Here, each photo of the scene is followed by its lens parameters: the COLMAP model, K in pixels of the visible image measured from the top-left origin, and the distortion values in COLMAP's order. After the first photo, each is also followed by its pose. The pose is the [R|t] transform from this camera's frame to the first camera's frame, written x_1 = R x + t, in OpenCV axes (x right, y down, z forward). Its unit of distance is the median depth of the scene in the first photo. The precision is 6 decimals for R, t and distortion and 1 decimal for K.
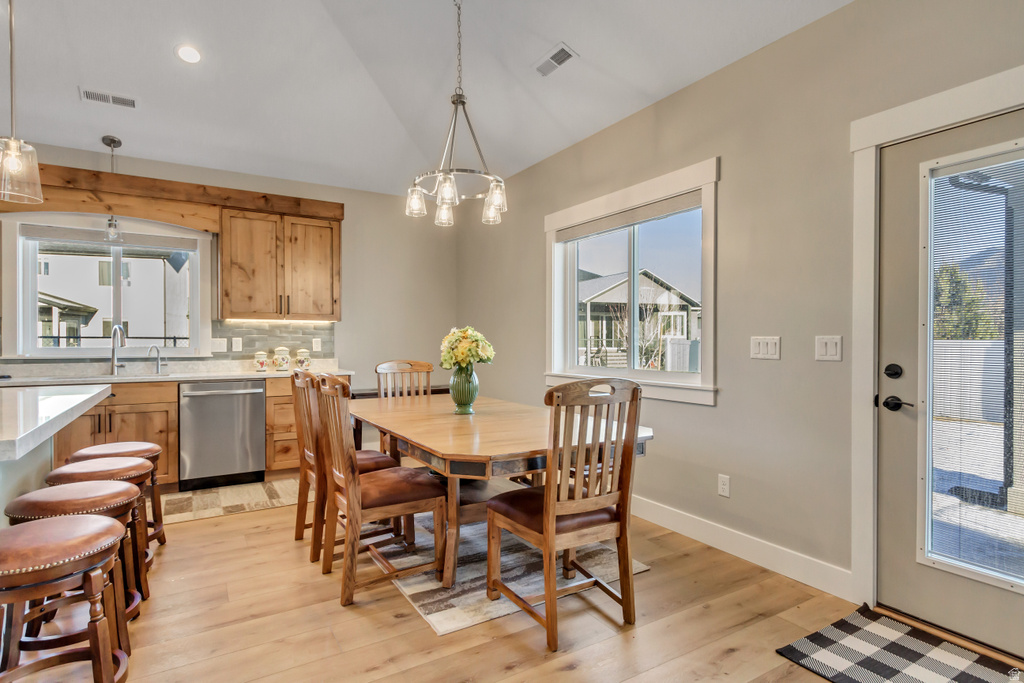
lens RADIAL K [[529.0, 0, 517.5], [0, 529.0, 347.3], [0, 0, 1]] dist [0.006003, -0.002290]
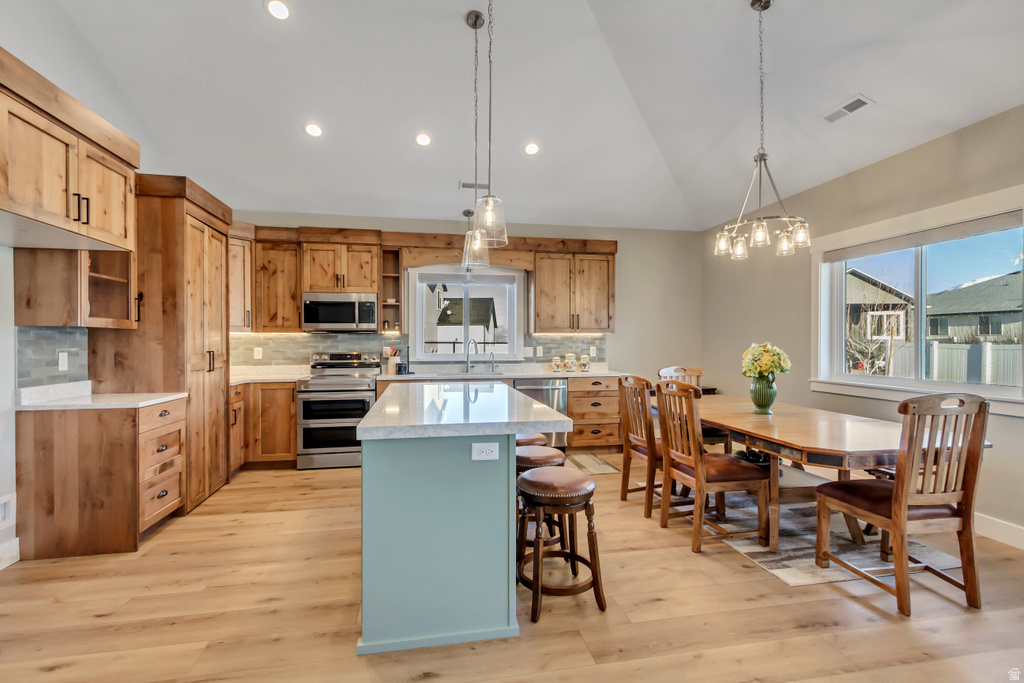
lens RADIAL K [[469.1, 0, 513.3], [0, 469.1, 344.9], [0, 0, 1]] dist [0.007618, -0.003293]
pose [[0.933631, 0.001179, -0.358235, -0.184023], [-0.002331, 0.999993, -0.002782, -0.021035], [0.358229, 0.003432, 0.933627, -0.160339]]
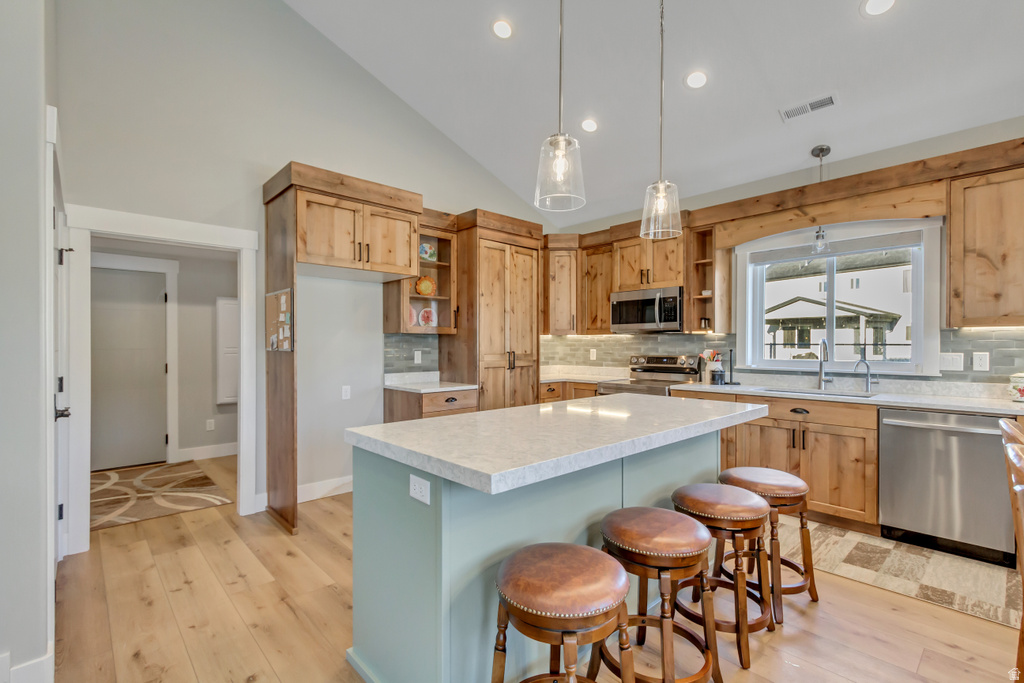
lens RADIAL K [[469.1, 0, 511.4], [0, 469.1, 347.8], [0, 0, 1]] dist [0.007618, -0.003293]
pose [[0.190432, 0.006966, -0.981676, -0.018509], [-0.008631, 0.999948, 0.005422, -0.024625], [0.981662, 0.007441, 0.190482, 0.273984]]
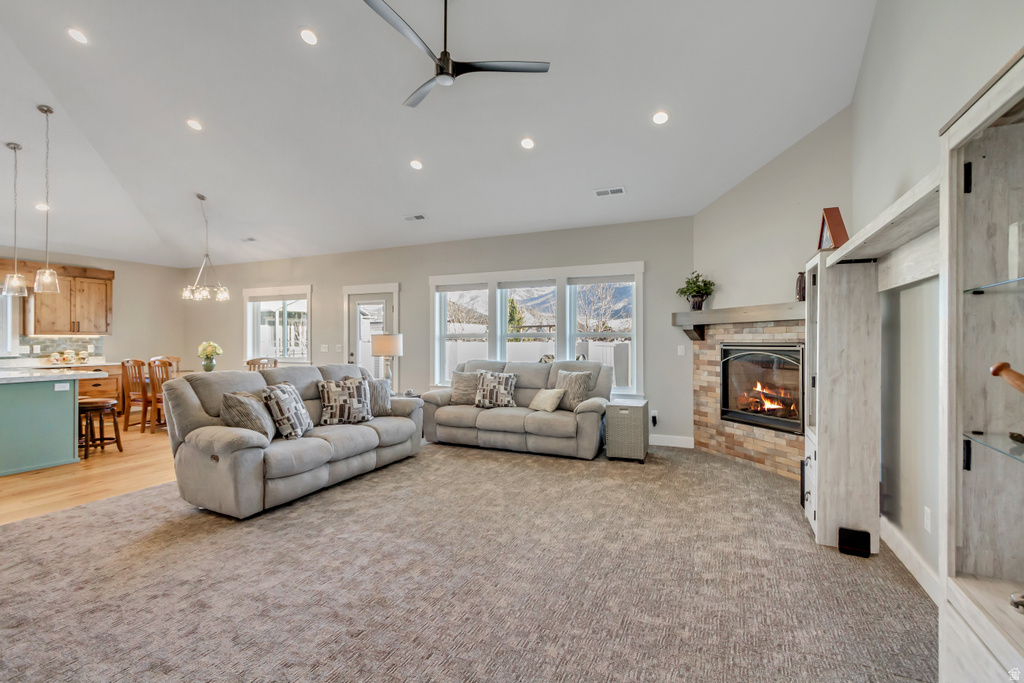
lens RADIAL K [[469.1, 0, 512.0], [0, 469.1, 340.8], [0, 0, 1]] dist [0.007618, -0.003293]
pose [[0.831489, -0.001256, 0.555539, -0.107176], [0.007729, 0.999927, -0.009308, -0.006997], [-0.555487, 0.012034, 0.831438, -1.280309]]
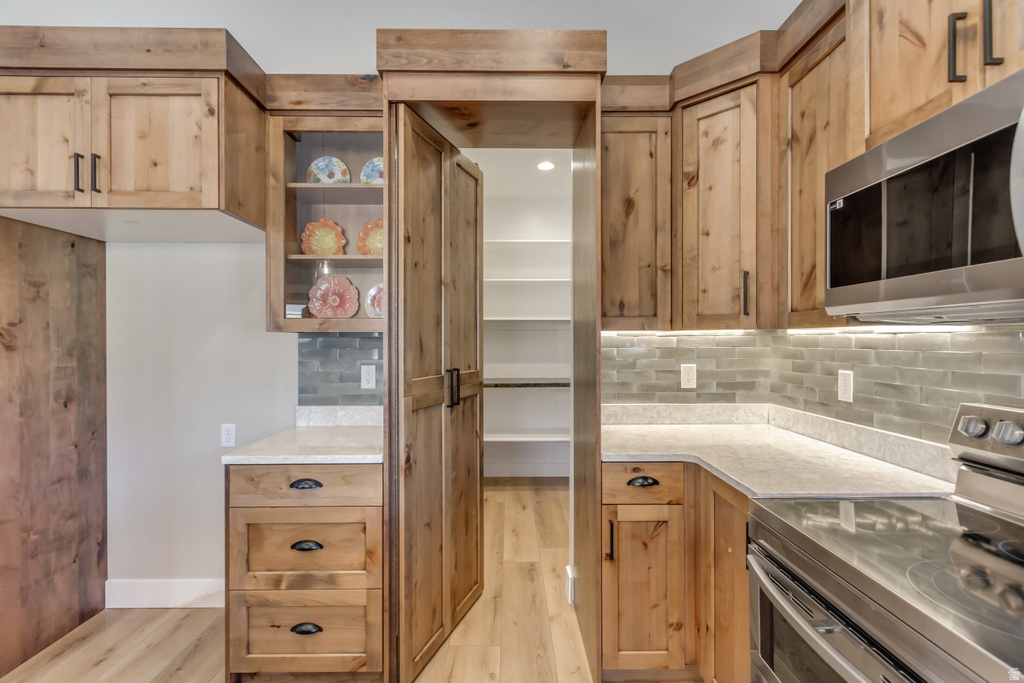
lens RADIAL K [[469.1, 0, 513.2], [0, 469.1, 341.2], [0, 0, 1]] dist [0.007618, -0.003293]
pose [[-0.519578, 0.001729, -0.854421, -0.706628], [-0.006696, 0.999959, 0.006095, -0.042573], [0.854397, 0.008888, -0.519545, 0.701404]]
